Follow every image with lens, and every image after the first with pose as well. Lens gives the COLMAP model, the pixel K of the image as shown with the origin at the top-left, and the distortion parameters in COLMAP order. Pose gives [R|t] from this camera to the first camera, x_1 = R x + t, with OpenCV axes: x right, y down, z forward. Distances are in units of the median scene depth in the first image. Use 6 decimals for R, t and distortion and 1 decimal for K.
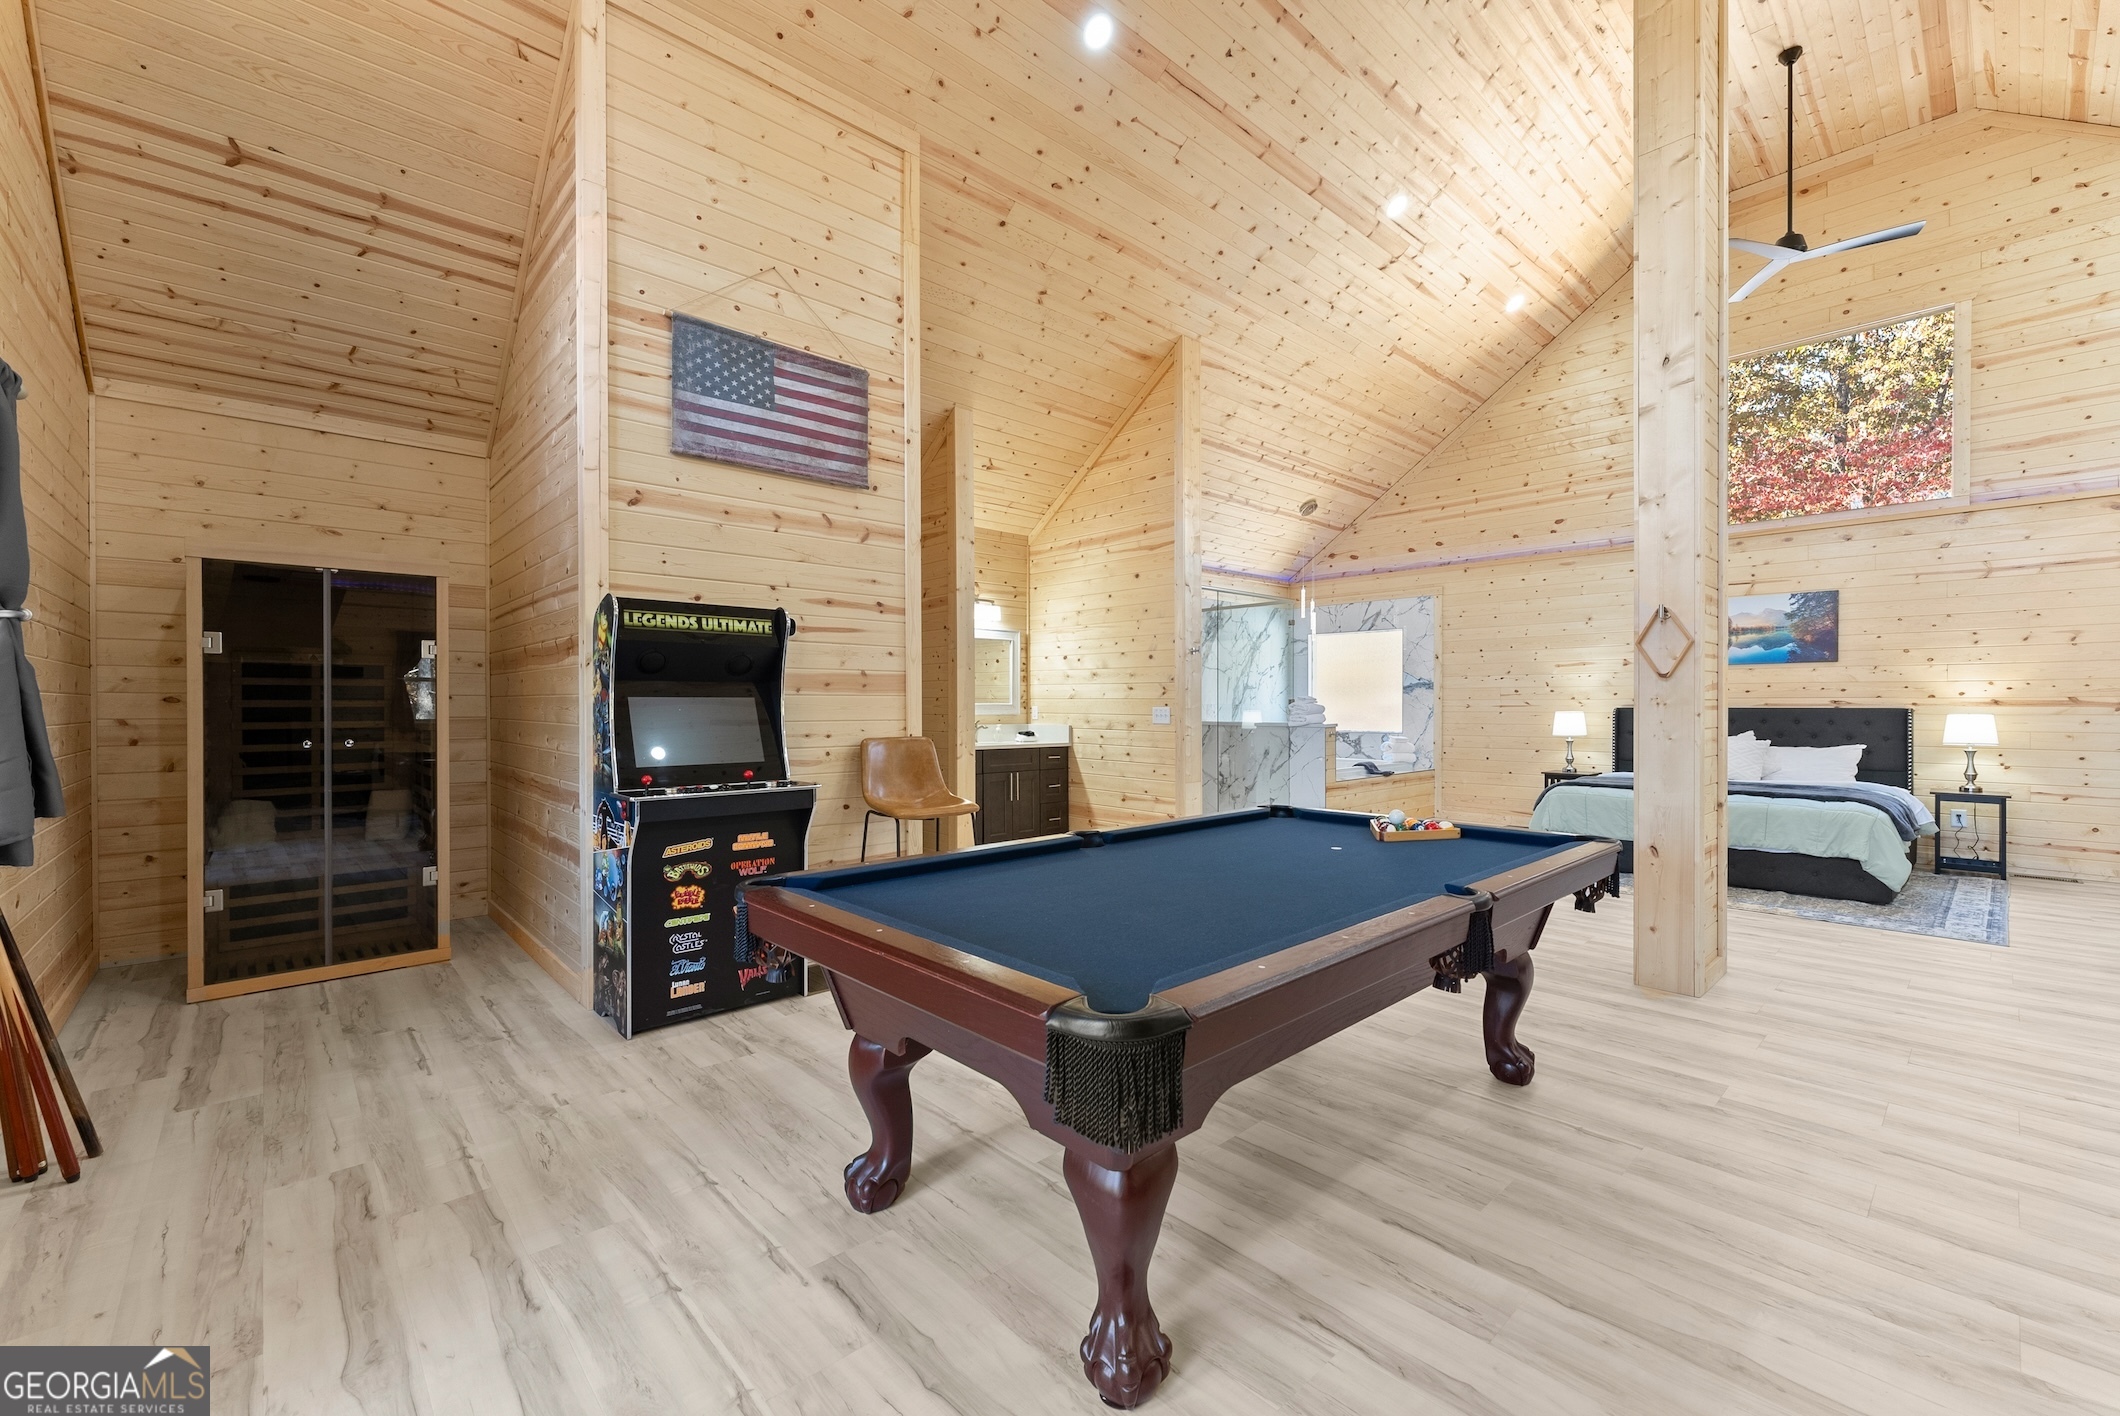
lens RADIAL K [[867.6, 0, 1055.8], [0, 867.6, 706.1], [0, 0, 1]] dist [0.001182, -0.000725]
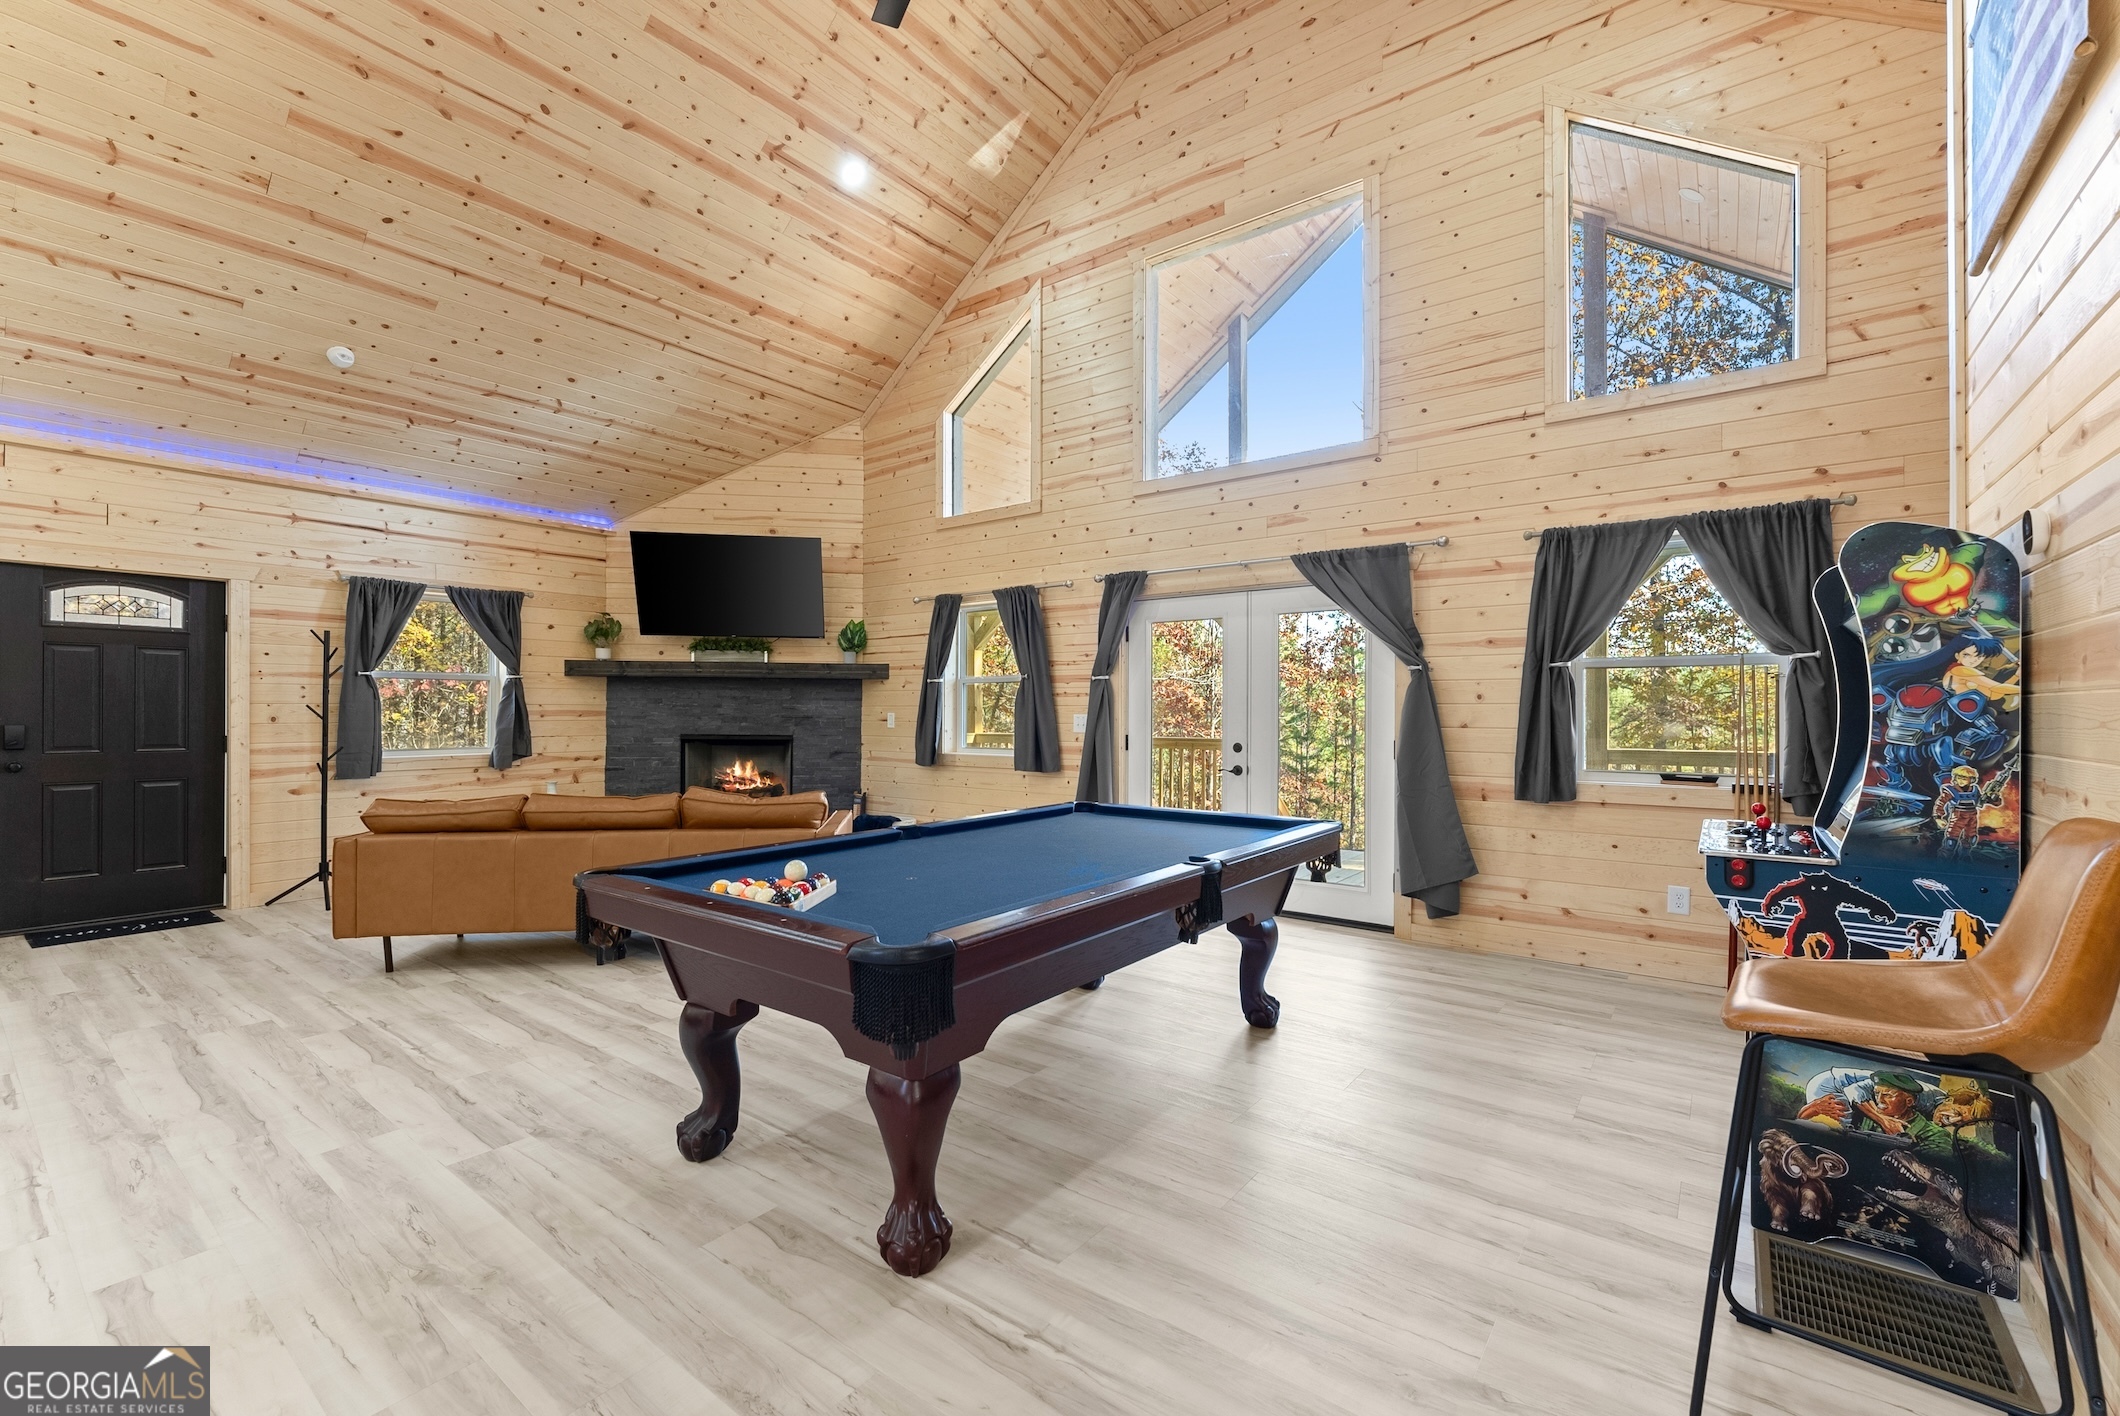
lens RADIAL K [[867.6, 0, 1050.5], [0, 867.6, 713.7], [0, 0, 1]] dist [0.001182, -0.000725]
pose [[-0.983957, -0.000383, -0.178406, 0.227421], [-0.001415, 0.999983, 0.005659, -0.003620], [0.178400, 0.005820, -0.983941, 1.246673]]
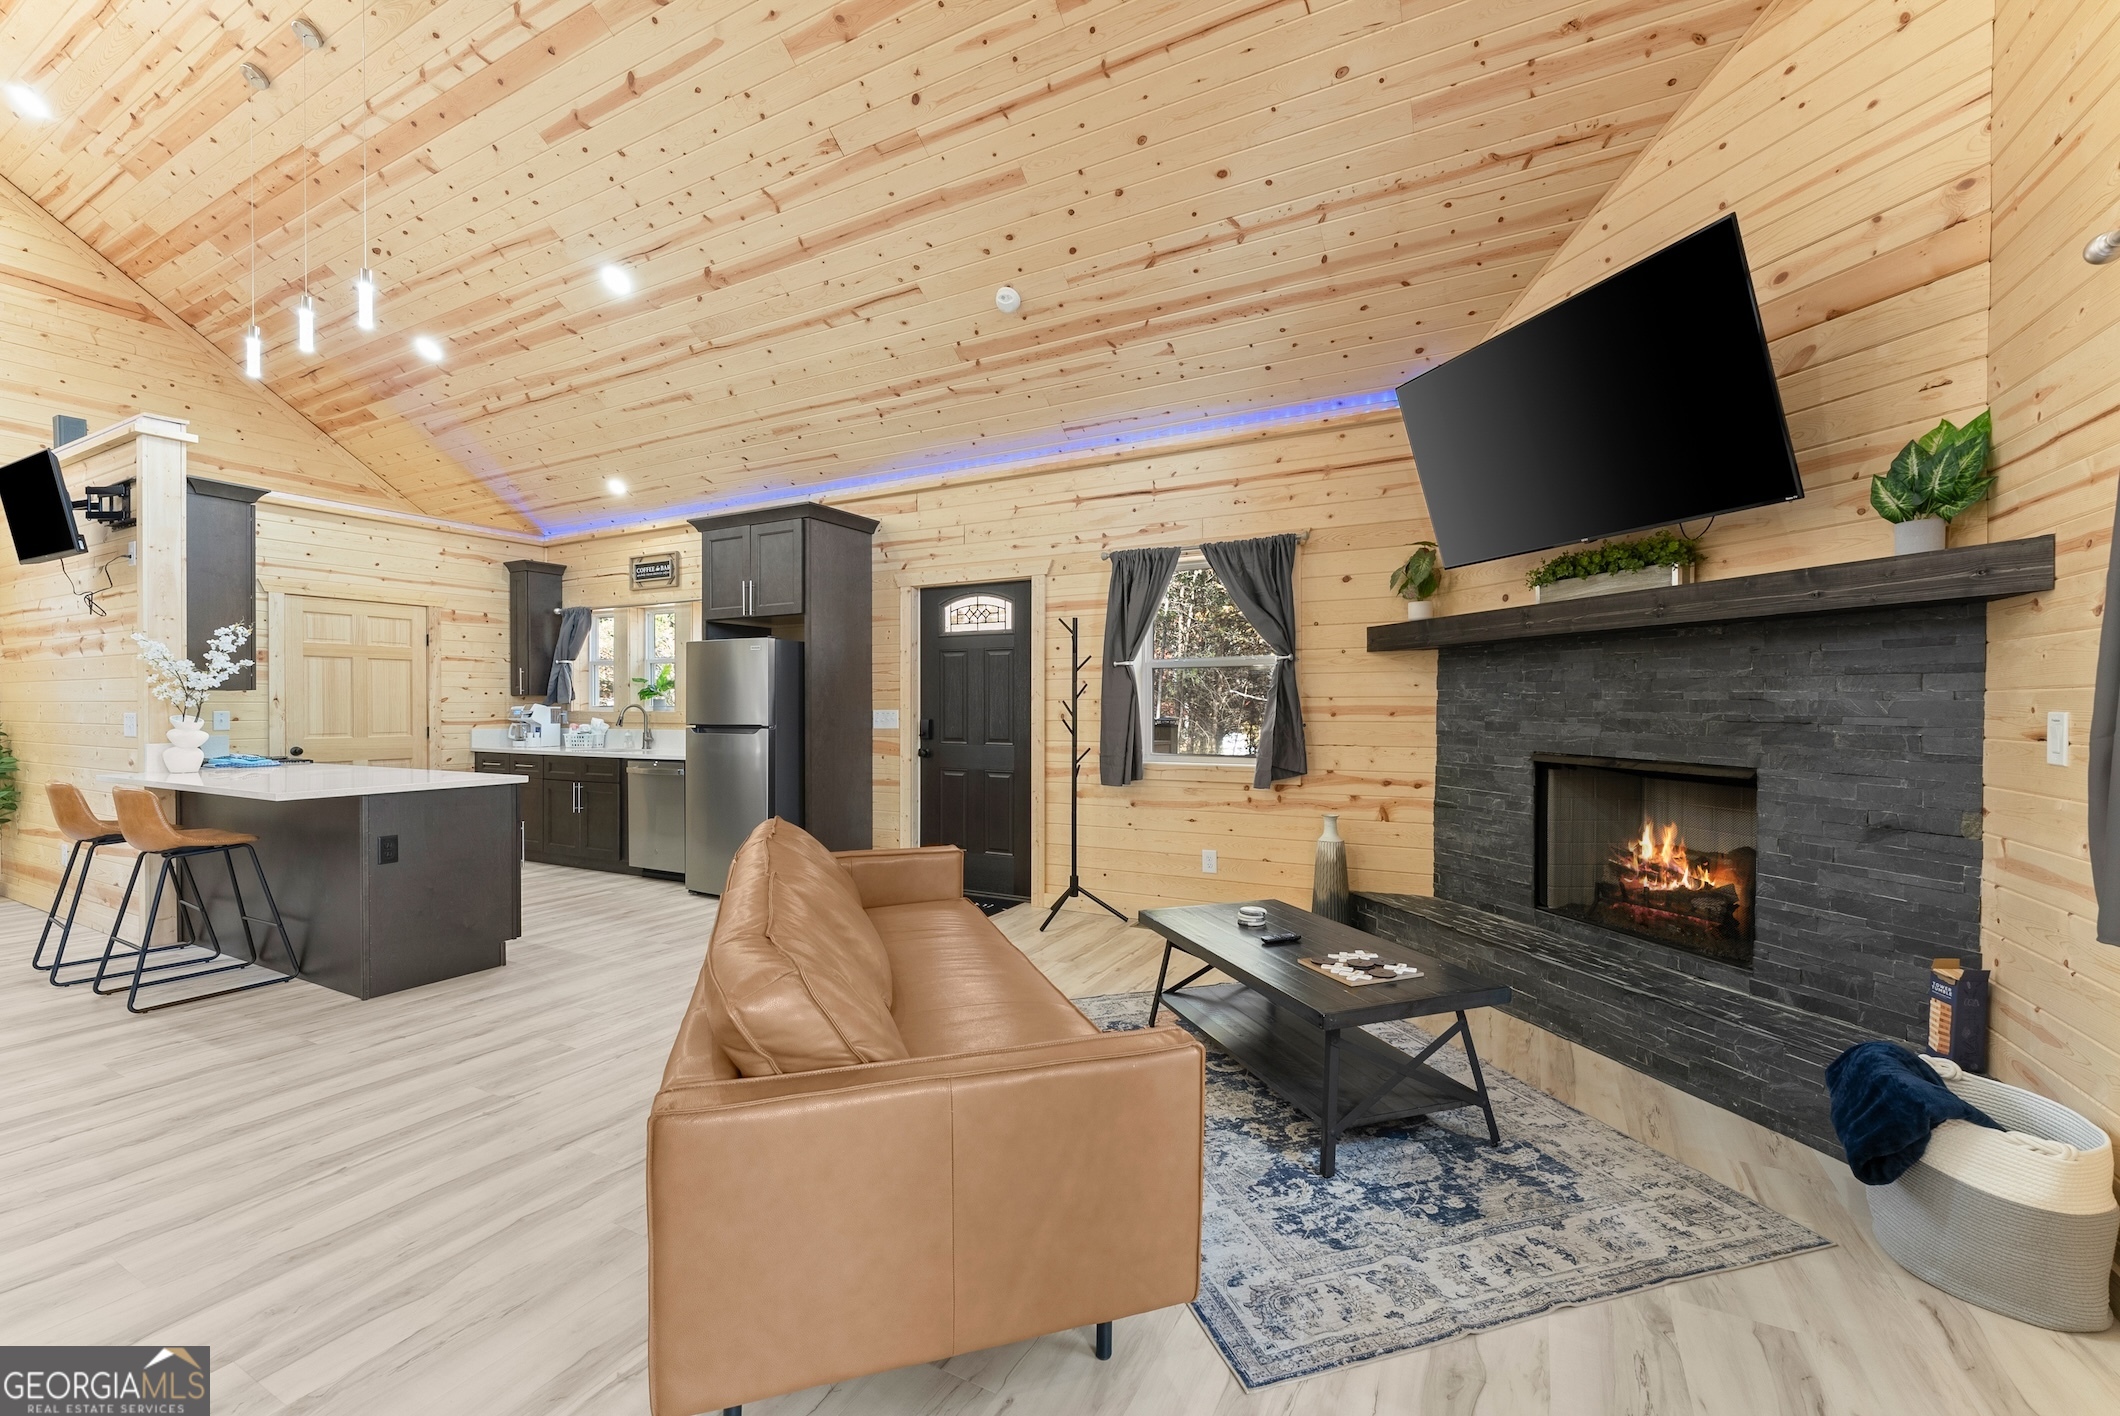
lens RADIAL K [[867.6, 0, 1054.5], [0, 867.6, 710.6], [0, 0, 1]] dist [0.001182, -0.000725]
pose [[-0.329334, -0.004153, 0.944204, -0.026294], [0.004174, 0.999974, 0.005854, -0.001261], [-0.944204, 0.005869, -0.329308, 0.191624]]
